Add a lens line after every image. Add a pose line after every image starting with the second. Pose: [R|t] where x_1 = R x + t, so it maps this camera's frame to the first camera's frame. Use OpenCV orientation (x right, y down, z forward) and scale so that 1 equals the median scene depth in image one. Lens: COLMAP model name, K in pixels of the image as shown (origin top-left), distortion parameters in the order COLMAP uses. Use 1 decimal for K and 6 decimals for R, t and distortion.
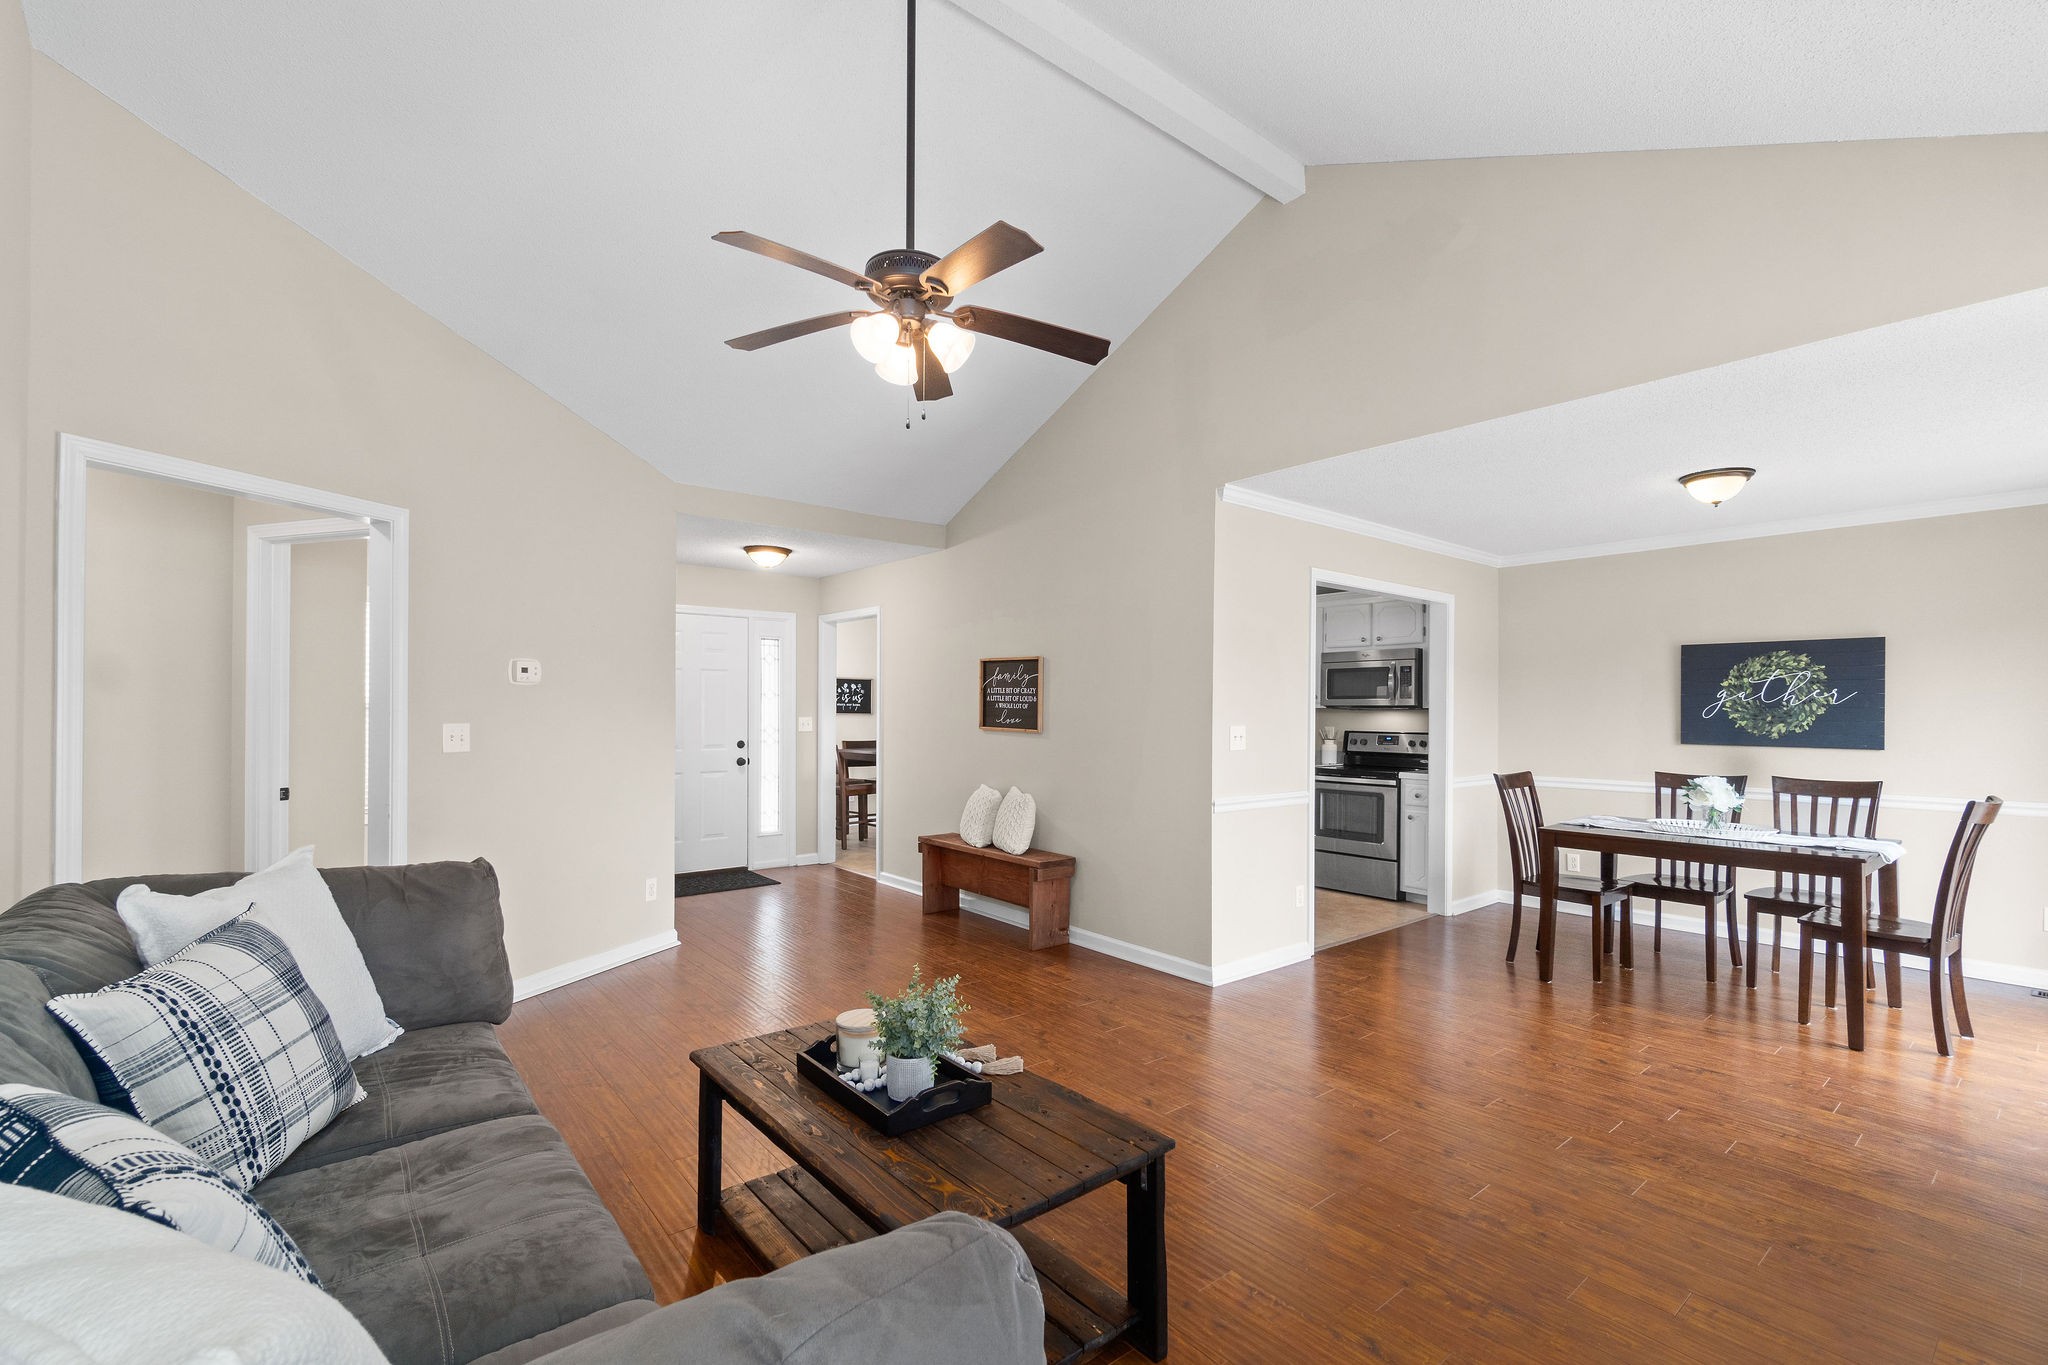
lens RADIAL K [[894.5, 0, 1028.5], [0, 894.5, 708.2], [0, 0, 1]] dist [-0.001343, -0.000064]
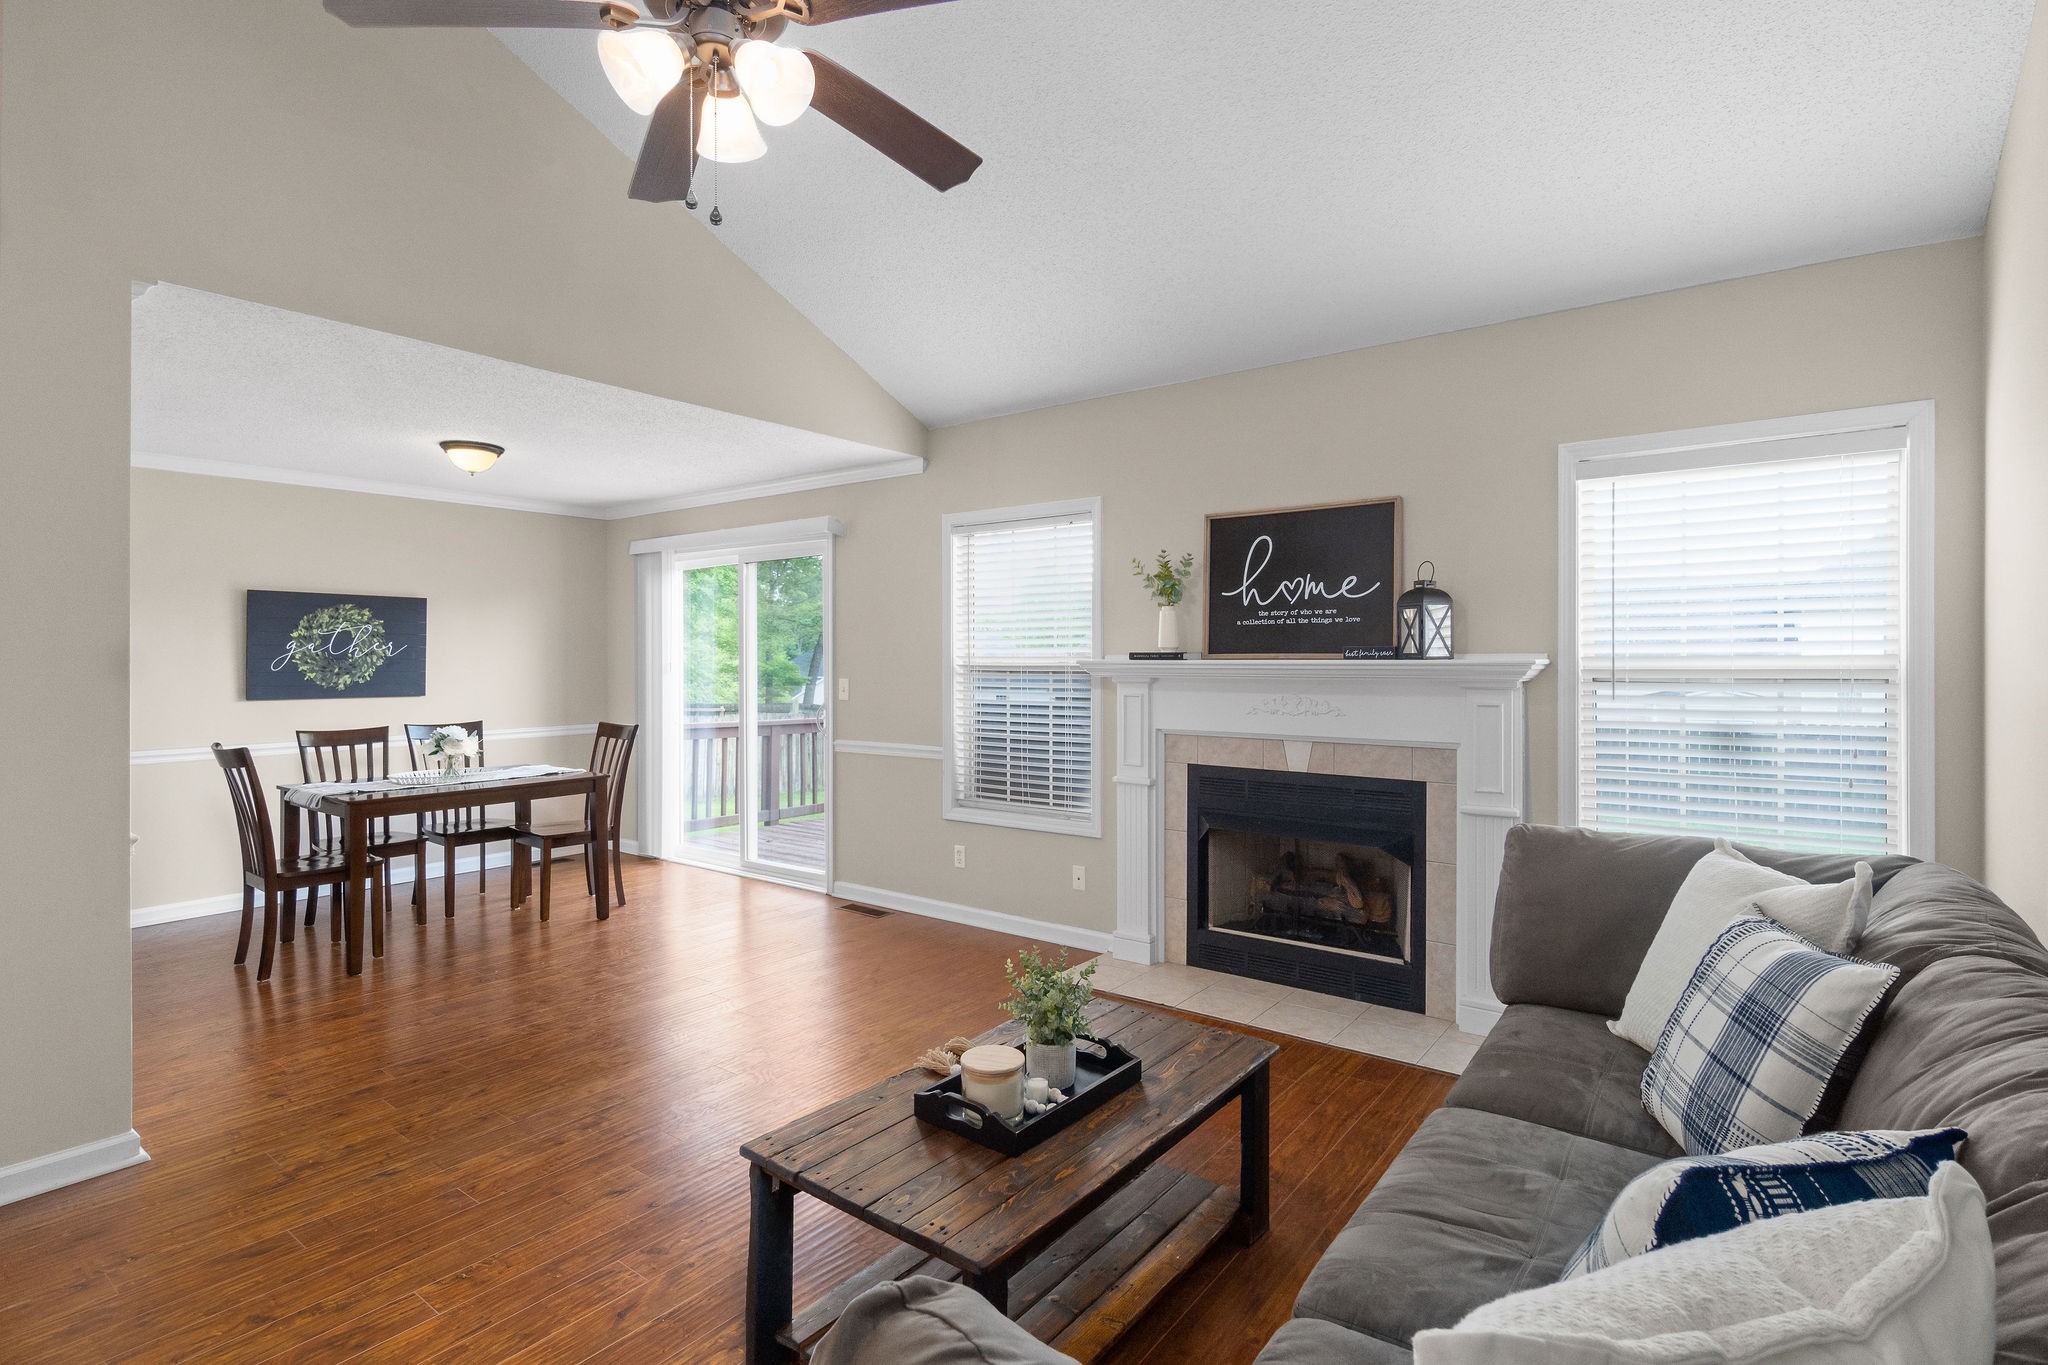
lens RADIAL K [[1000.0, 0, 1016.8], [0, 1000.0, 671.9], [0, 0, 1]] dist [0.001652, -0.000937]
pose [[-0.222363, -0.018452, 0.974789, -0.446138], [-0.003807, 0.999830, 0.018058, -0.009917], [-0.974957, 0.000304, -0.222395, 0.503483]]
